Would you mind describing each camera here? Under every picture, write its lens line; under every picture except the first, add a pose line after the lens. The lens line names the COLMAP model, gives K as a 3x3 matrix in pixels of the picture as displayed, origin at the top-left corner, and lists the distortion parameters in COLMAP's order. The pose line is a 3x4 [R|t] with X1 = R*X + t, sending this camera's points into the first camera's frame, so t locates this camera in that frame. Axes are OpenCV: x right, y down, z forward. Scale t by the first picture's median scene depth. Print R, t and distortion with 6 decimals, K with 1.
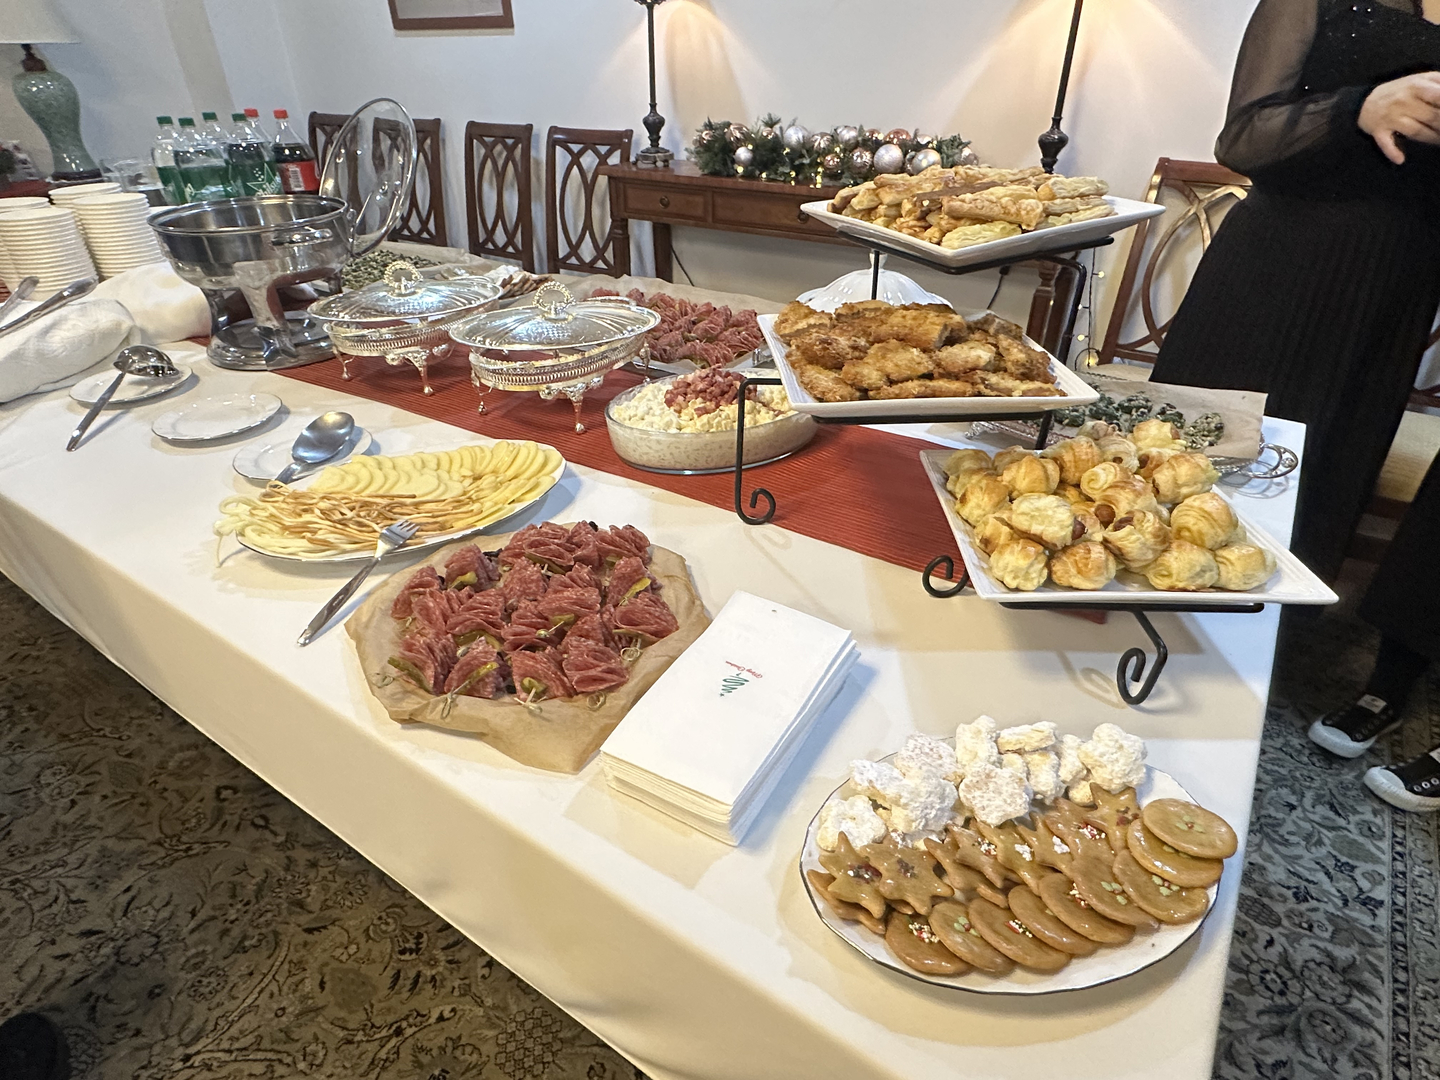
lens RADIAL K [[792.3, 0, 720.0], [0, 792.3, 540.0], [0, 0, 1]] dist [0.003874, 0.000298]
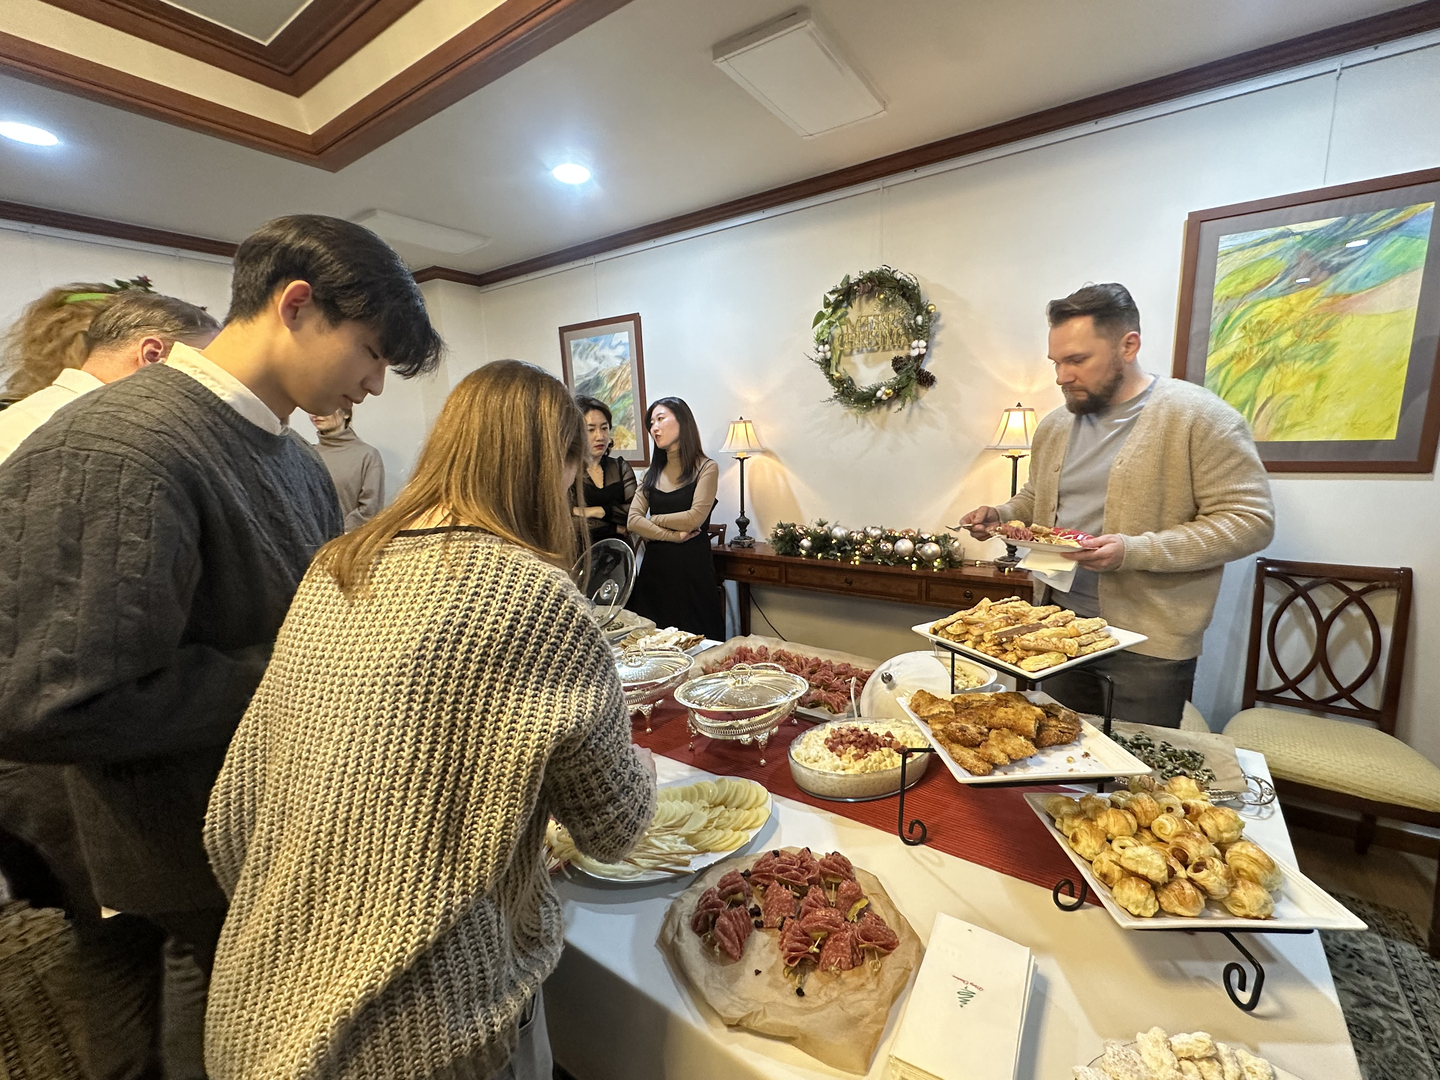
lens RADIAL K [[599.0, 0, 720.0], [0, 599.0, 540.0], [0, 0, 1]] dist [0.001883, 0.000315]
pose [[0.999297, -0.025689, -0.027299, -0.309242], [0.013573, 0.926807, -0.375294, -0.152557], [0.034942, 0.374659, 0.926504, -0.288343]]
